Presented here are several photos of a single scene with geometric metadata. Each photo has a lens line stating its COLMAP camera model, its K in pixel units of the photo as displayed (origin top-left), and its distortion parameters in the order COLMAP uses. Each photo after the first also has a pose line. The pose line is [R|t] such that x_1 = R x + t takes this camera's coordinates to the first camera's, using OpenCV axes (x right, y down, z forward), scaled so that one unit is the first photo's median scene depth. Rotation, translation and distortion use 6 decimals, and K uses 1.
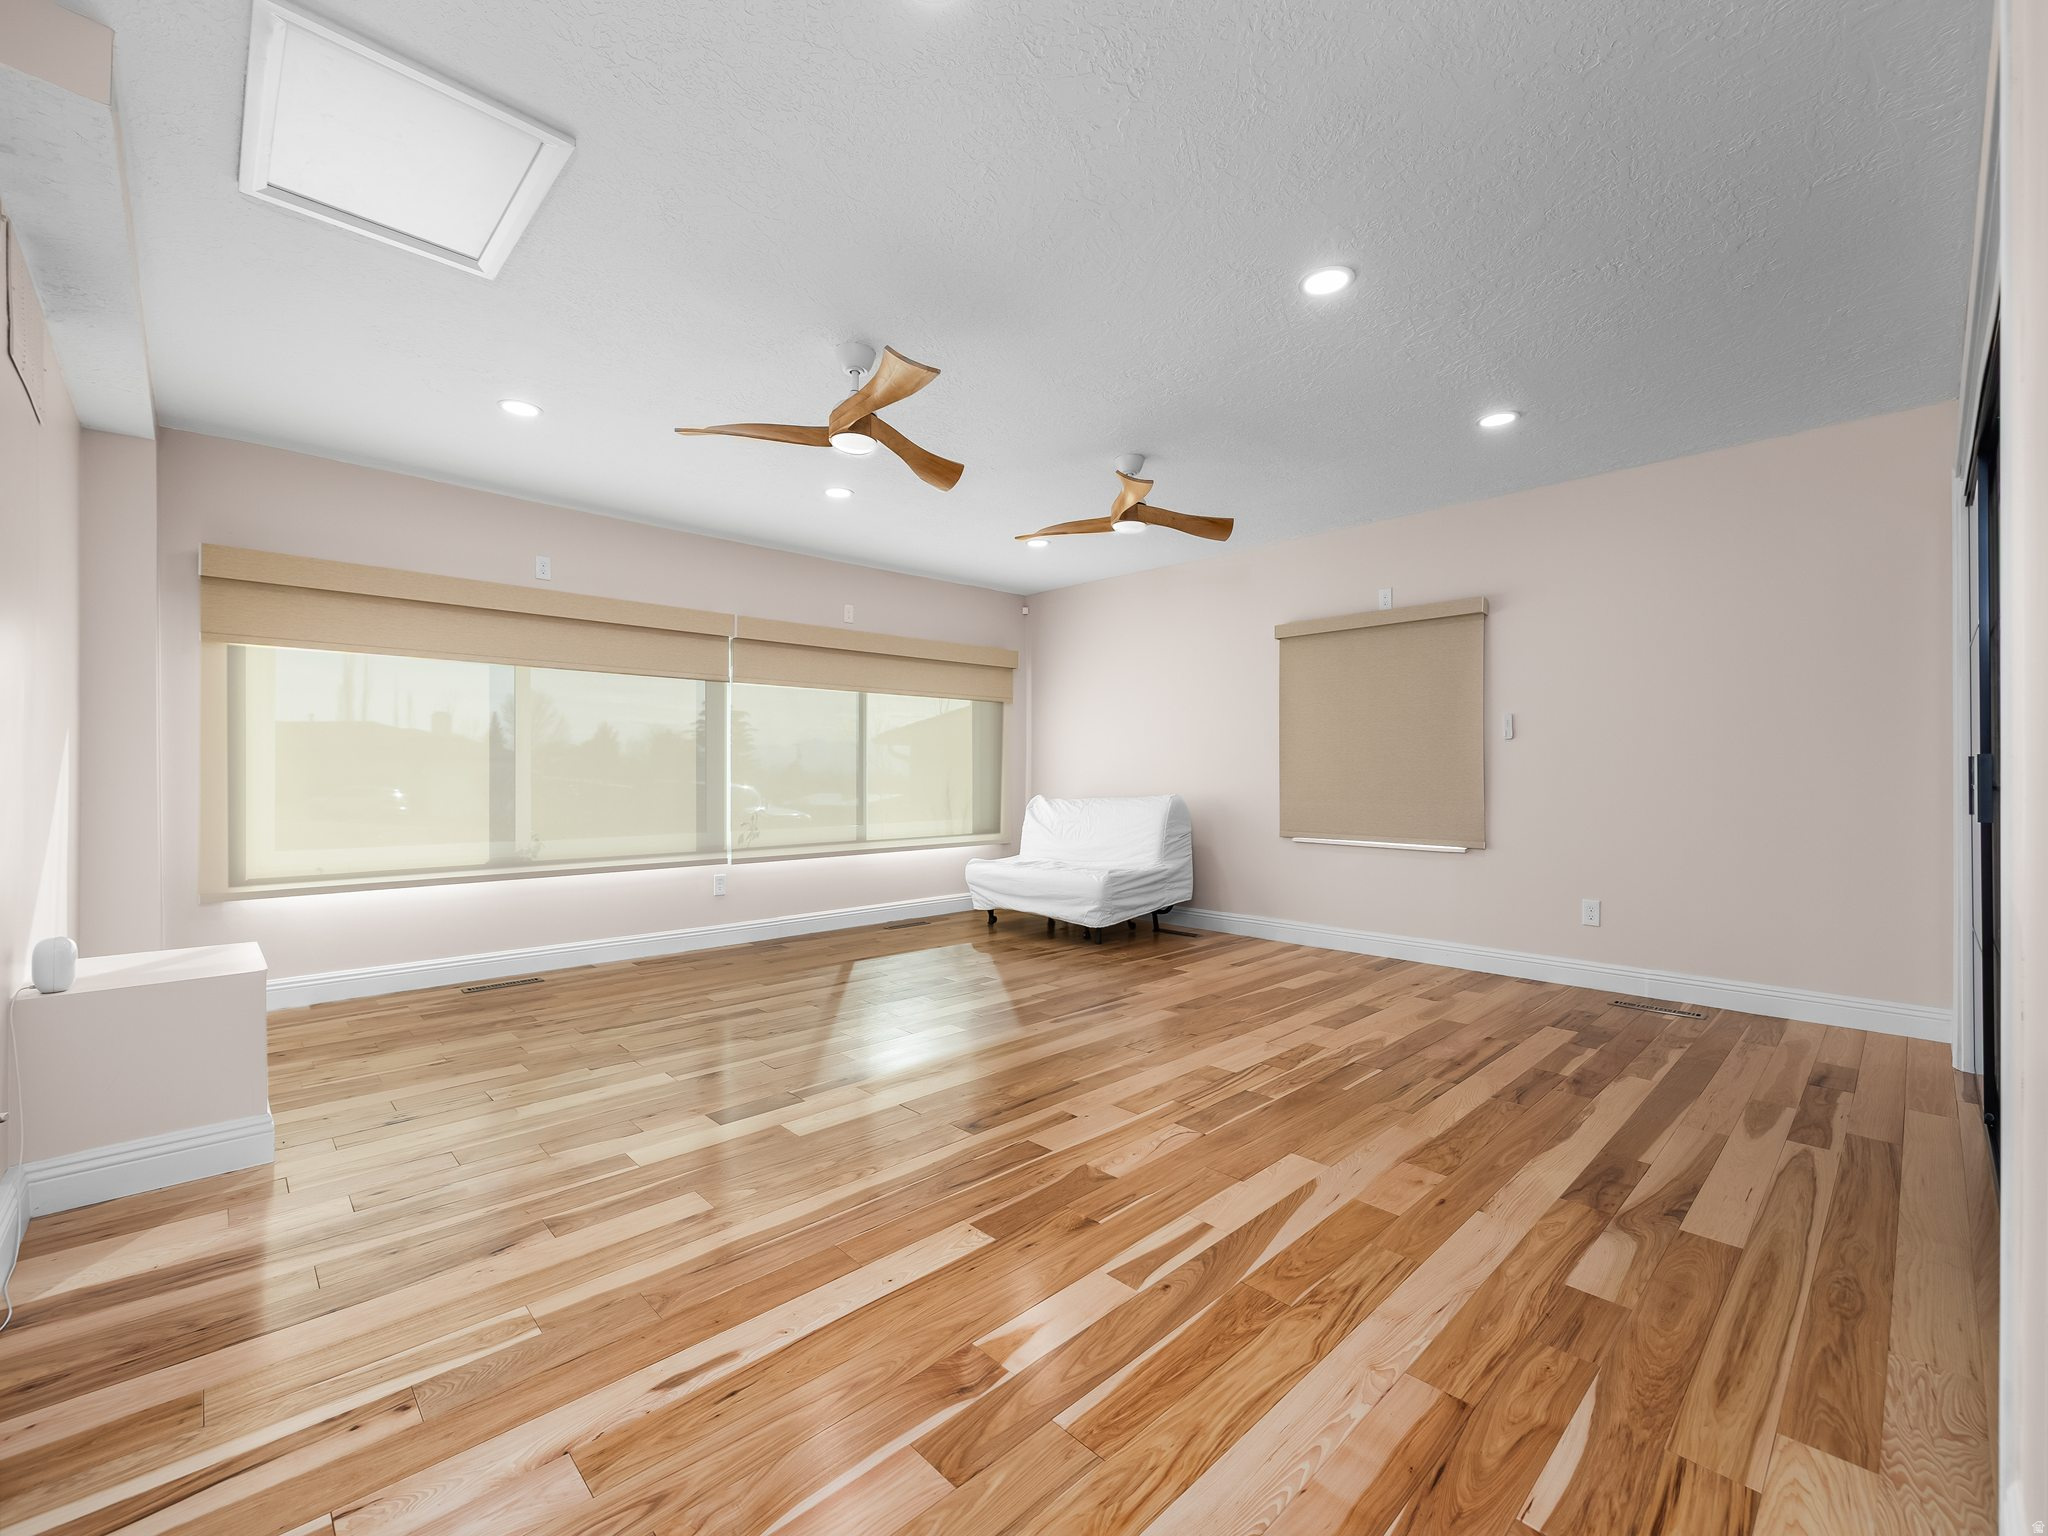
lens RADIAL K [[865.9, 0, 1005.8], [0, 865.9, 763.1], [0, 0, 1]] dist [-0.004548, -0.000374]
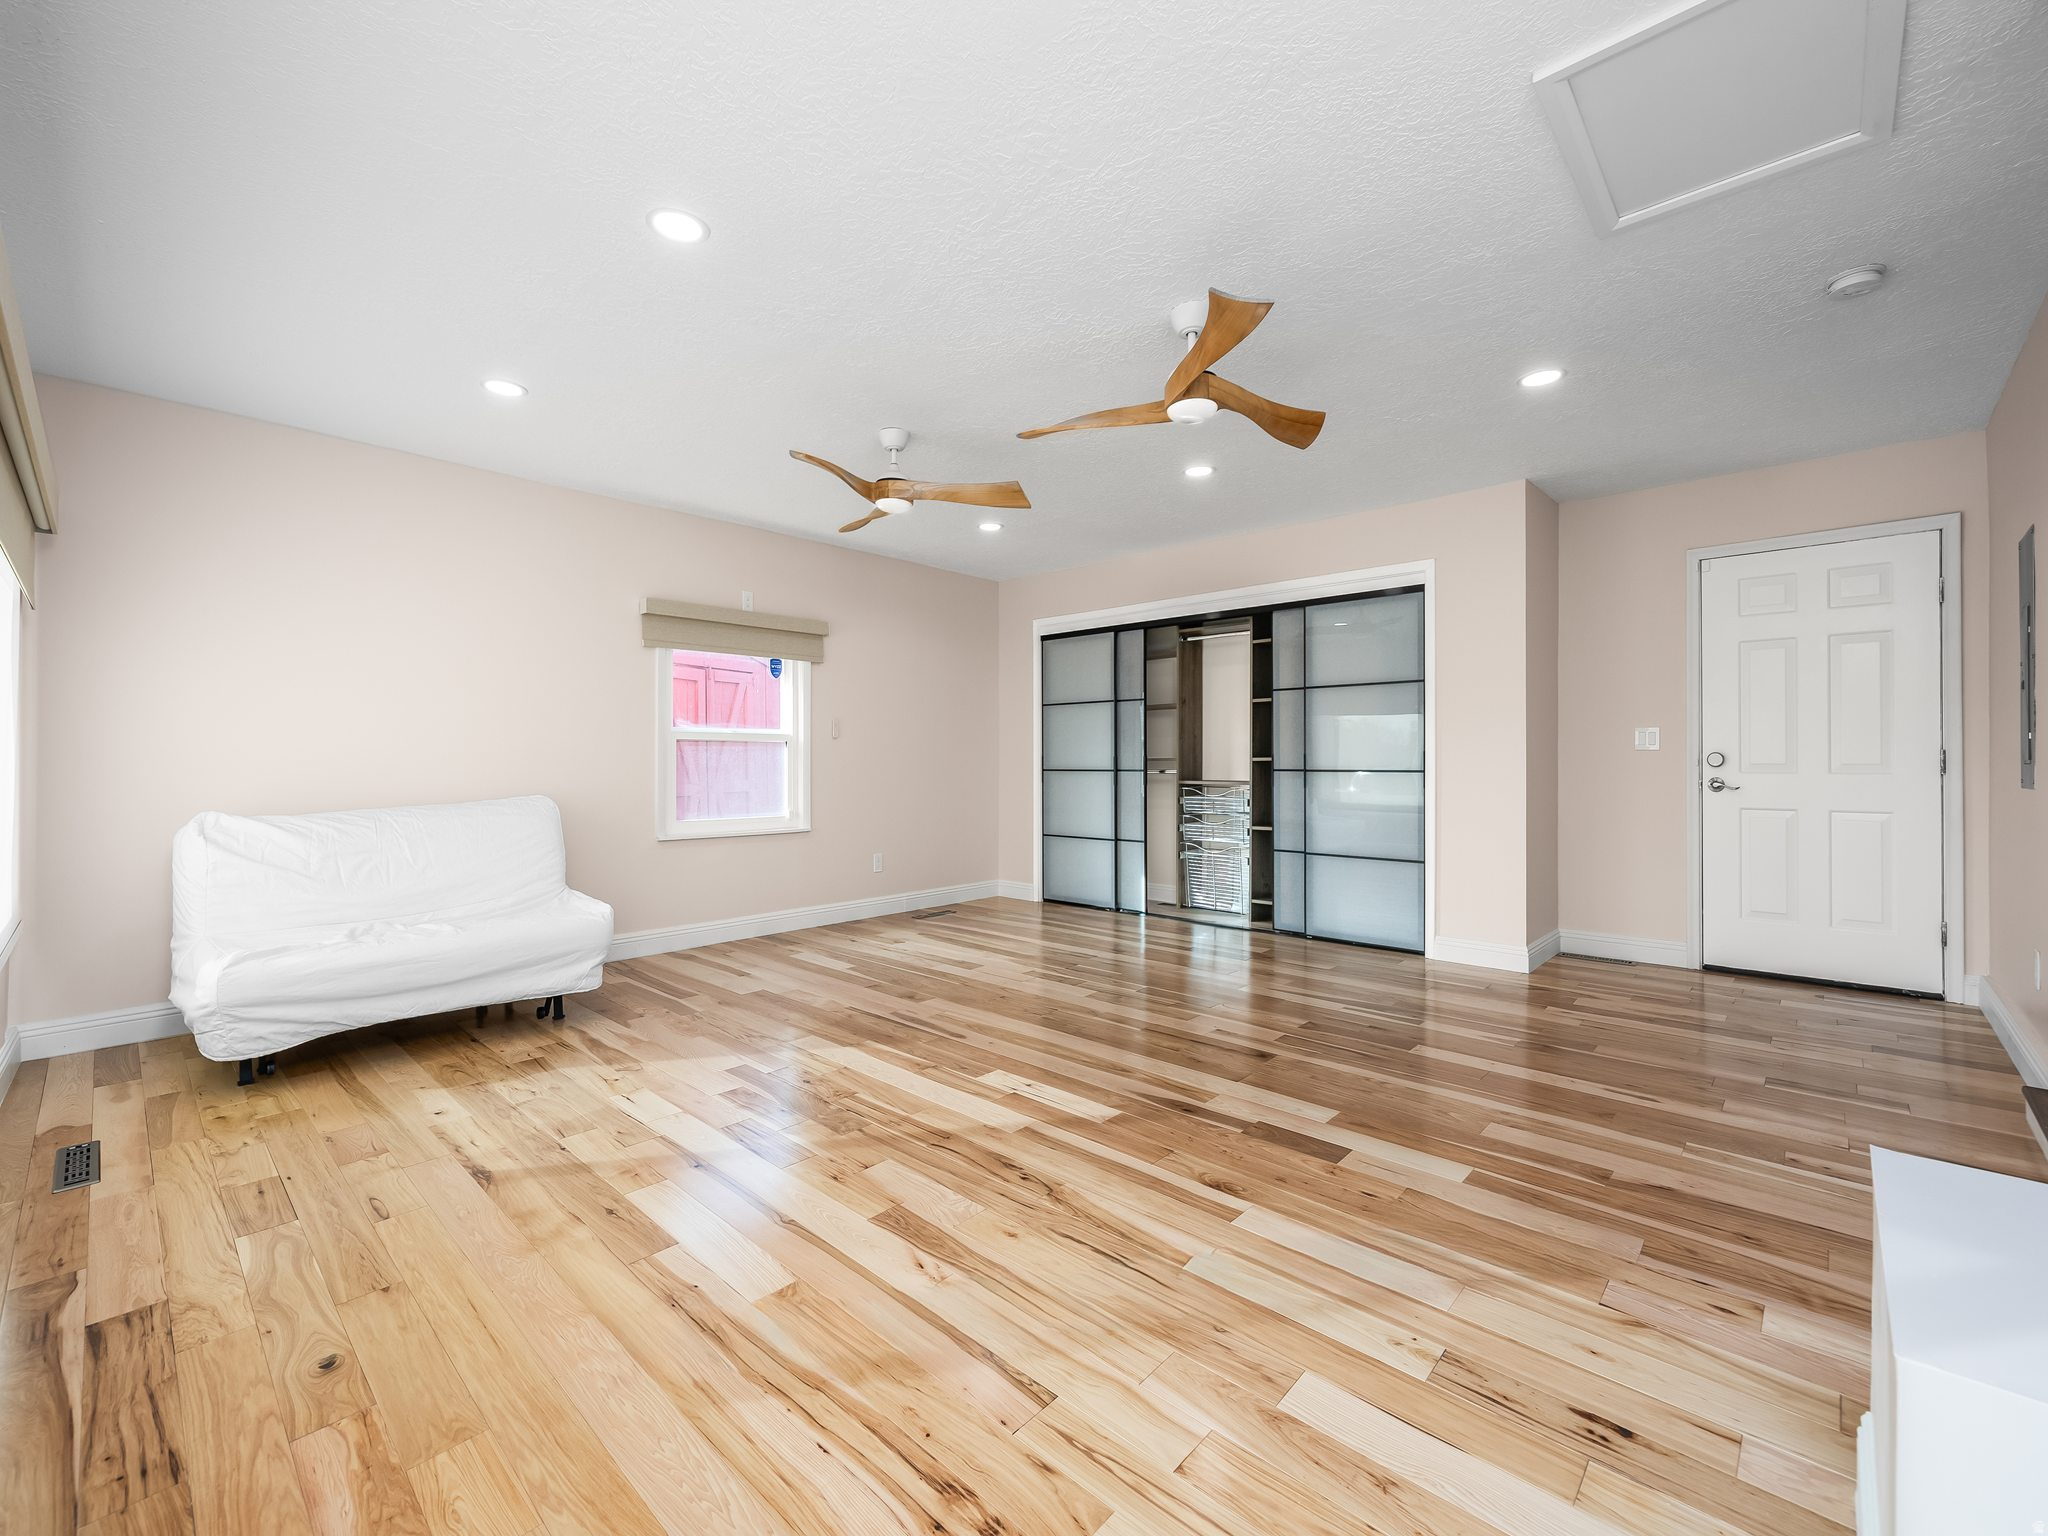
lens RADIAL K [[872.5, 0, 1014.5], [0, 872.5, 773.5], [0, 0, 1]] dist [-0.002578, -0.000293]
pose [[-0.066368, -0.014597, 0.997688, -1.296657], [-0.009285, 0.999859, 0.014011, 0.006817], [-0.997752, -0.008334, -0.066494, 1.502686]]
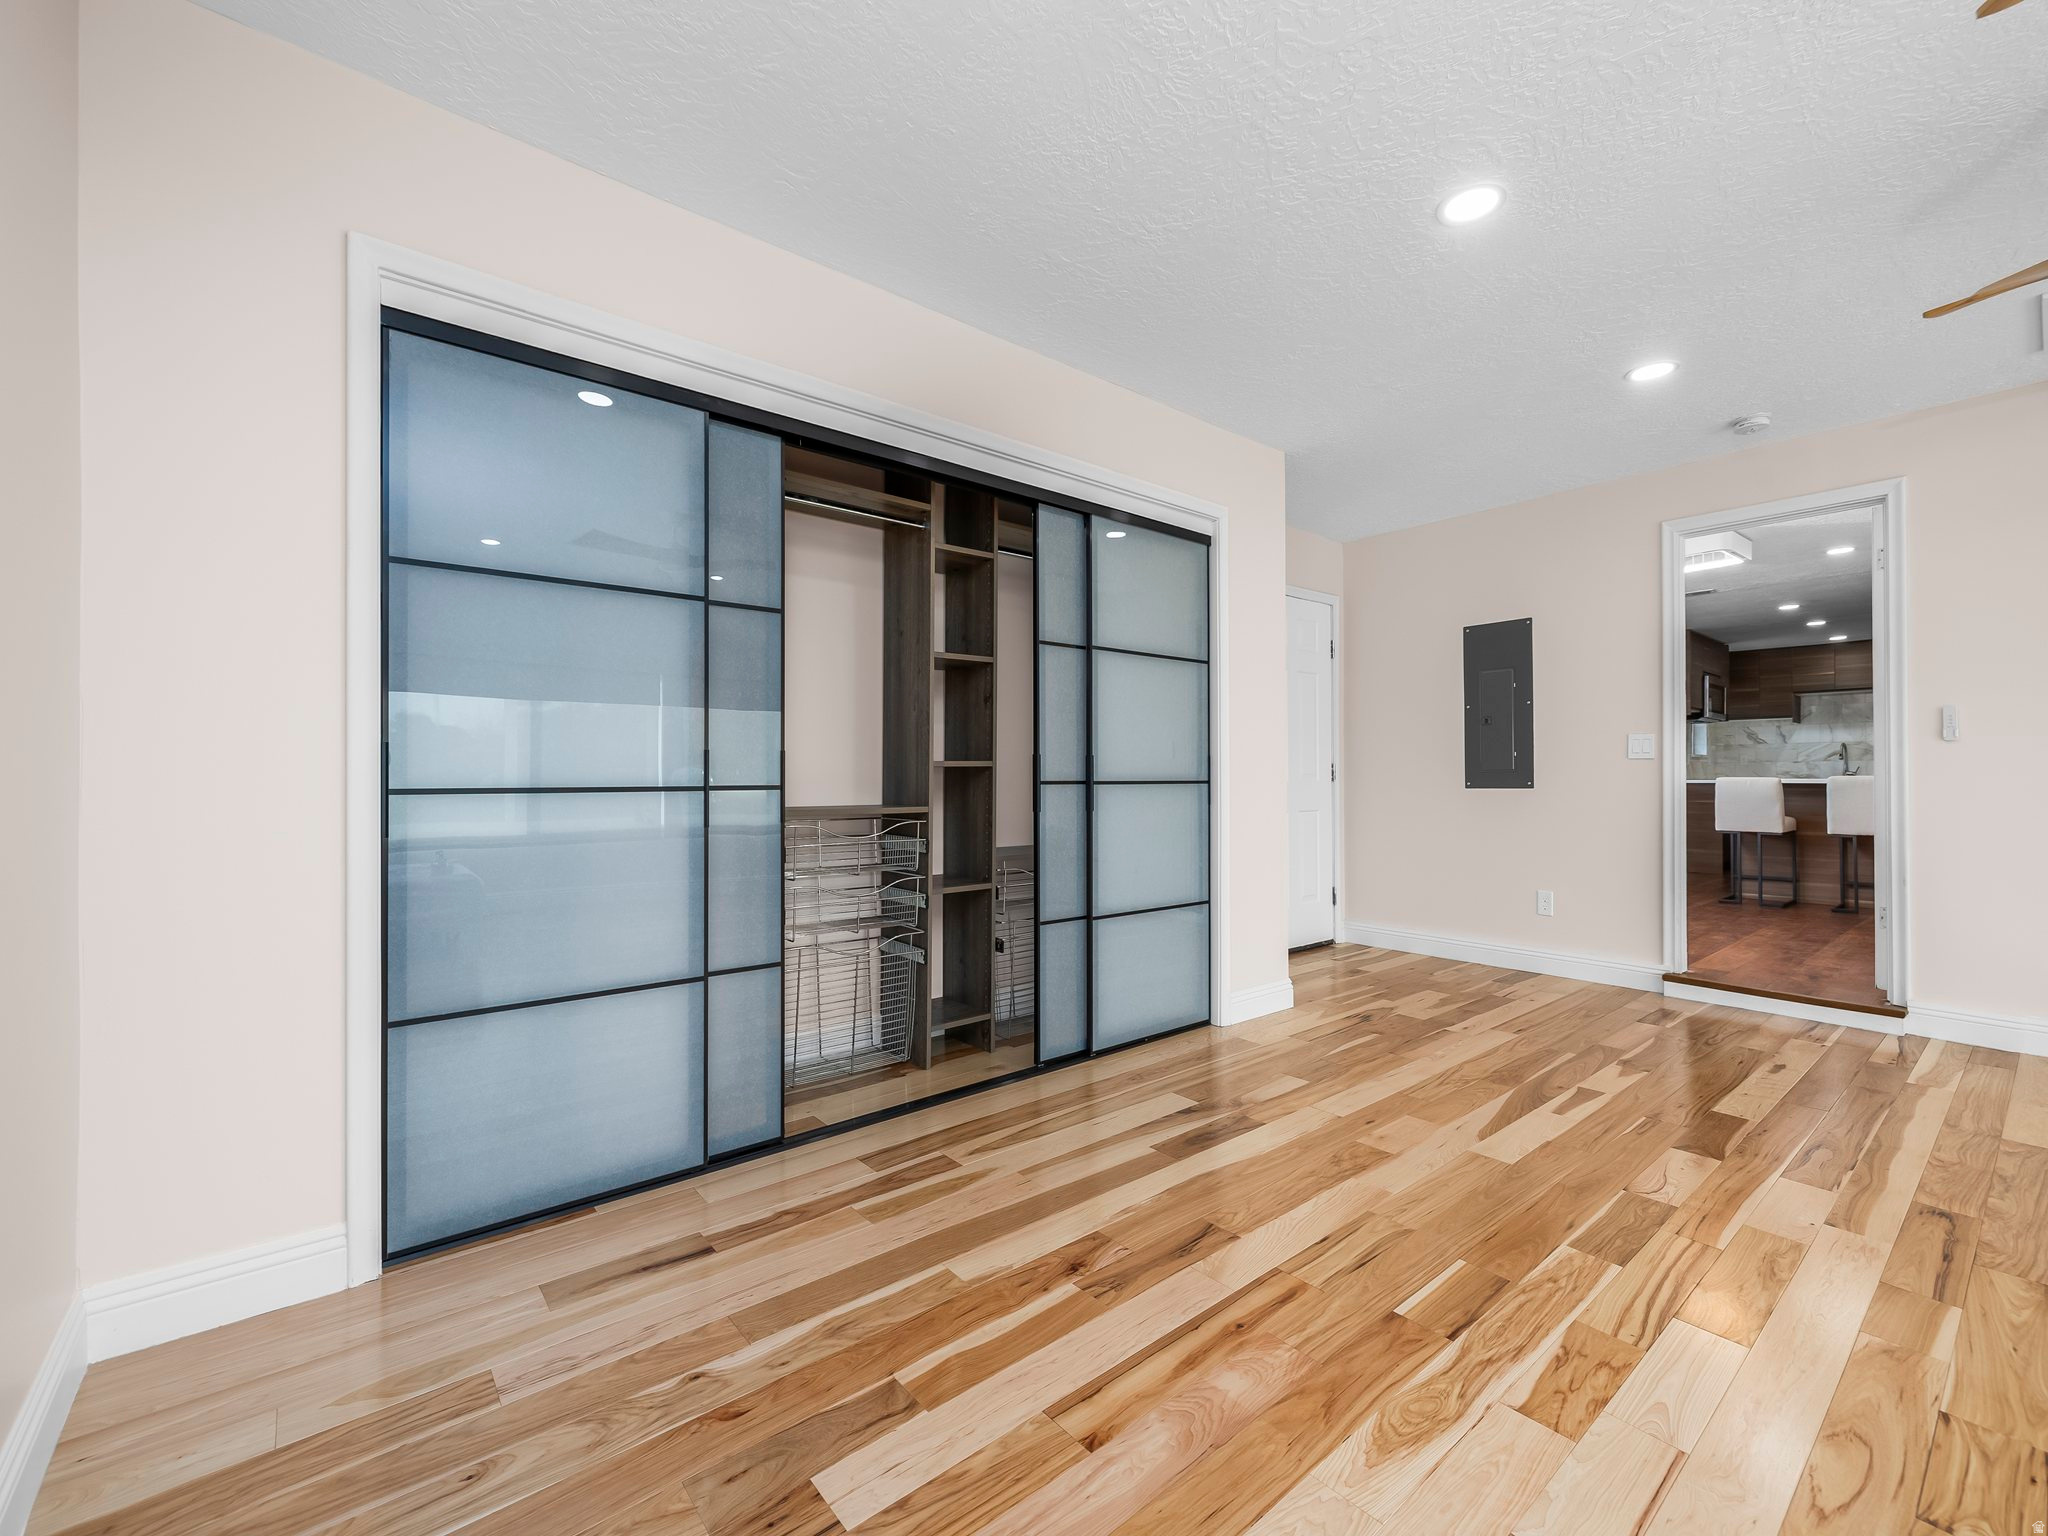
lens RADIAL K [[858.1, 0, 1015.2], [0, 858.1, 789.2], [0, 0, 1]] dist [-0.000782, 0.000086]
pose [[-0.997380, 0.002069, 0.072305, 0.786458], [0.002082, 0.999998, 0.000096, 0.029866], [-0.072304, 0.000247, -0.997383, 1.930818]]
